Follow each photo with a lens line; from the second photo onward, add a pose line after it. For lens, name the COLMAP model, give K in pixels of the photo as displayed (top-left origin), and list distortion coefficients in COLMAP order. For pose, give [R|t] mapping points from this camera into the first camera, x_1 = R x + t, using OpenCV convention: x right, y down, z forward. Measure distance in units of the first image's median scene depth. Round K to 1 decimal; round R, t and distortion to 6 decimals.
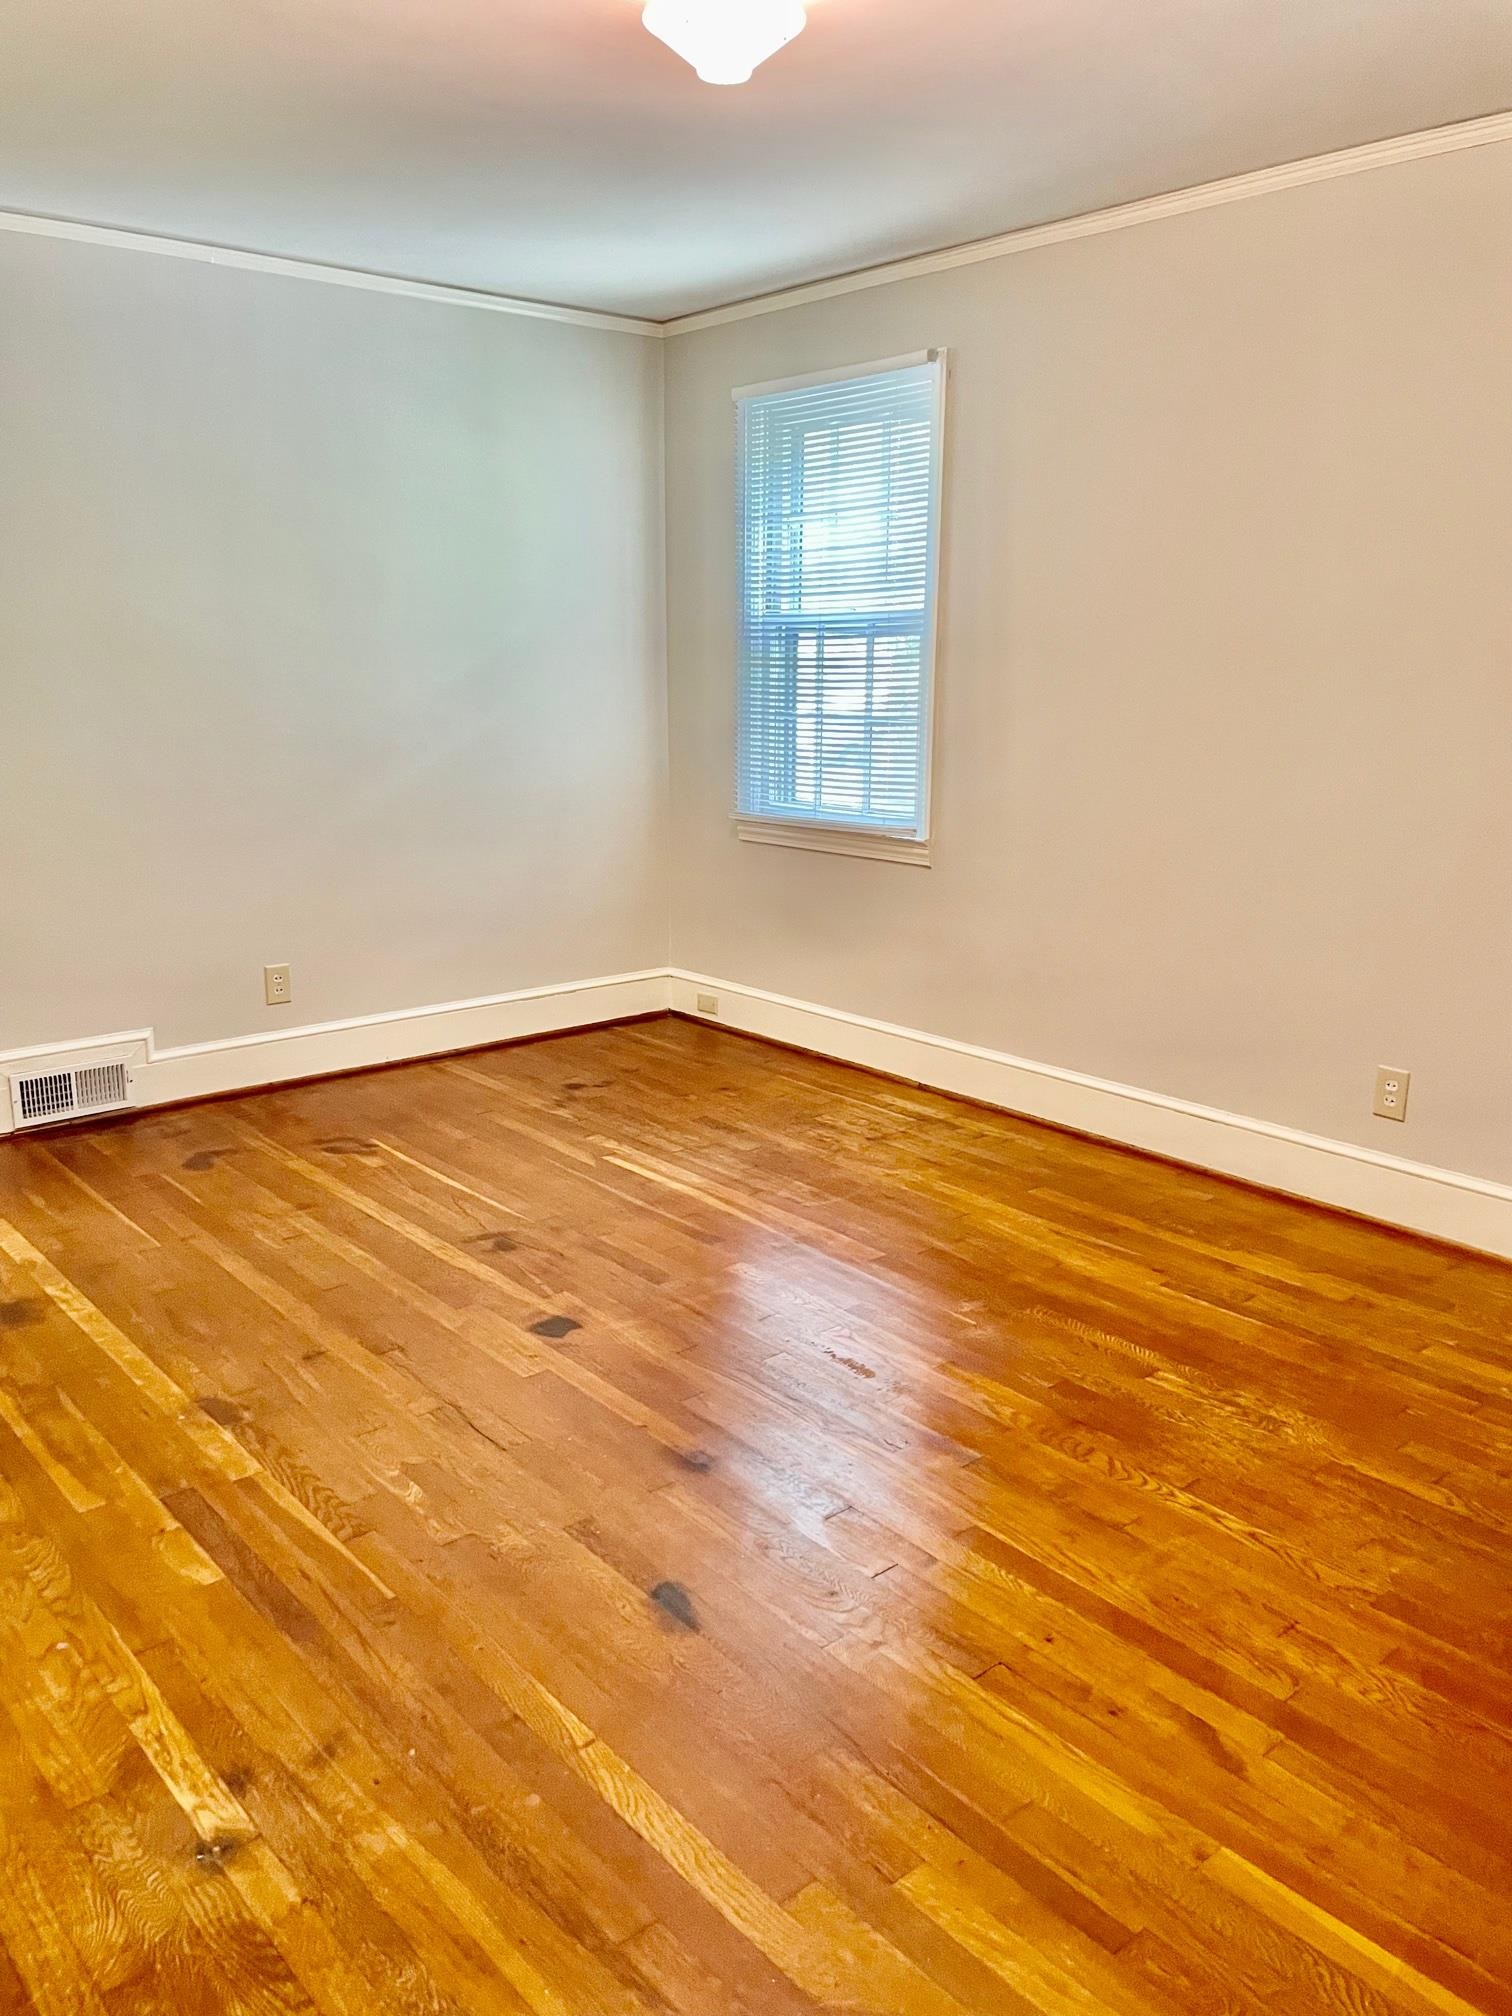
lens RADIAL K [[1525.3, 0, 754.7], [0, 1525.3, 988.5], [0, 0, 1]] dist [0.084735, -0.116020]
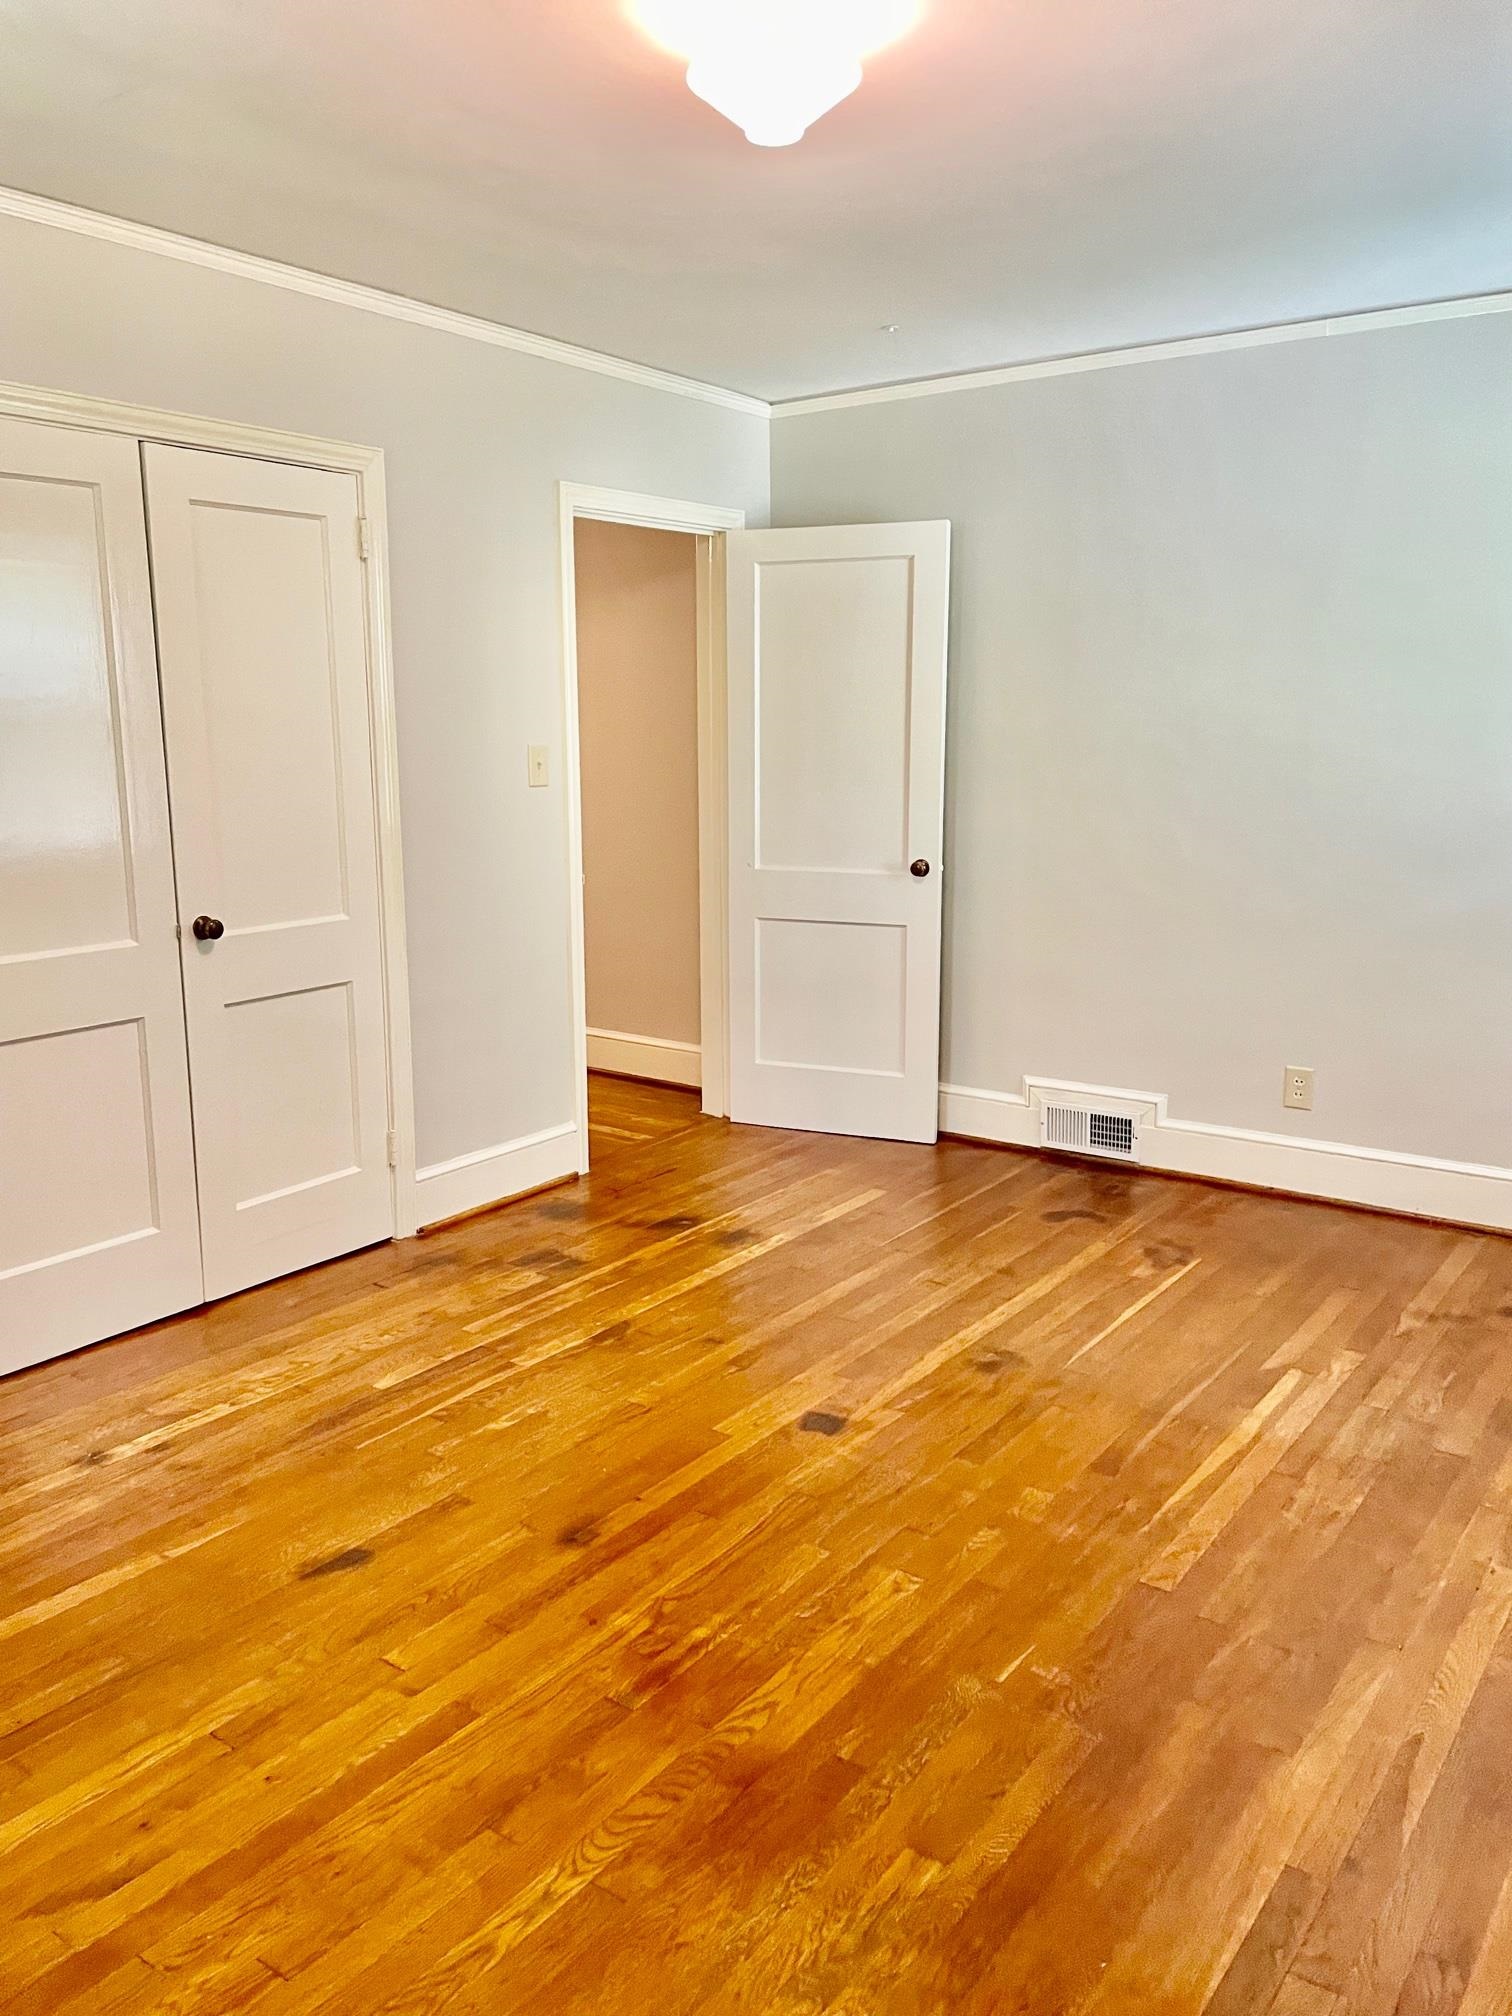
lens RADIAL K [[1525.3, 0, 759.5], [0, 1525.3, 997.5], [0, 0, 1]] dist [0.084735, -0.116020]
pose [[0.239197, 0.170189, -0.955939, 0.598280], [-0.208349, 0.970583, 0.120663, -0.121907], [0.948354, 0.170307, 0.267620, 0.520037]]
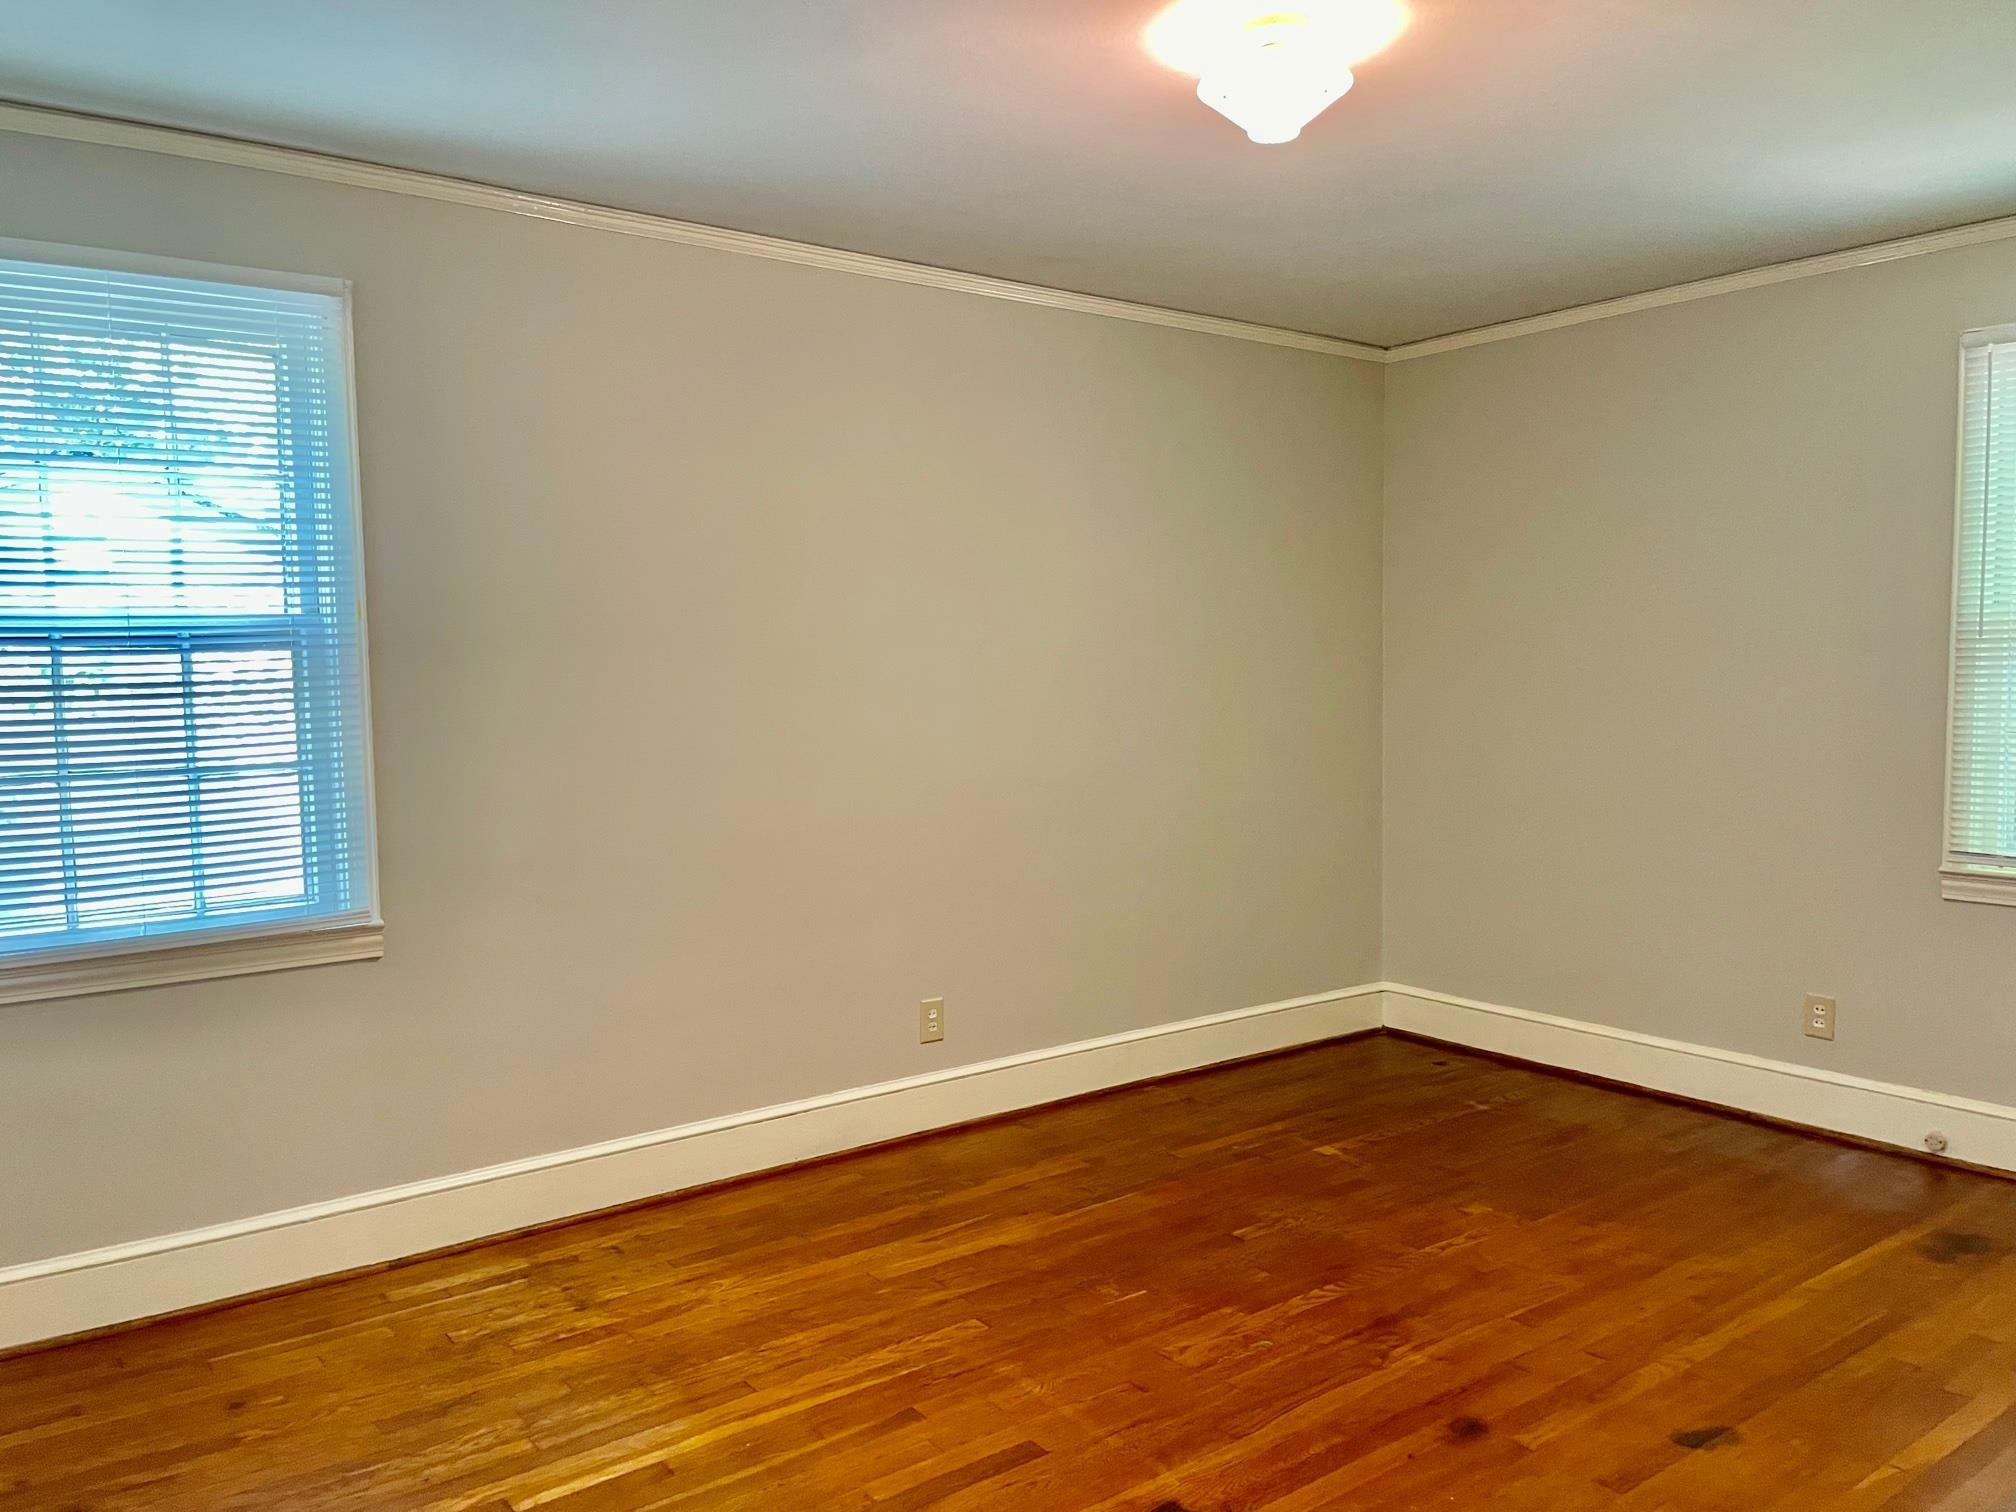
lens RADIAL K [[1525.3, 0, 1010.3], [0, 1525.3, 768.1], [0, 0, 1]] dist [0.084735, -0.116020]
pose [[0.054338, -0.079351, 0.995365, -0.701158], [0.228122, 0.971461, 0.064992, -0.173475], [-0.972115, 0.223533, 0.070889, 0.749092]]
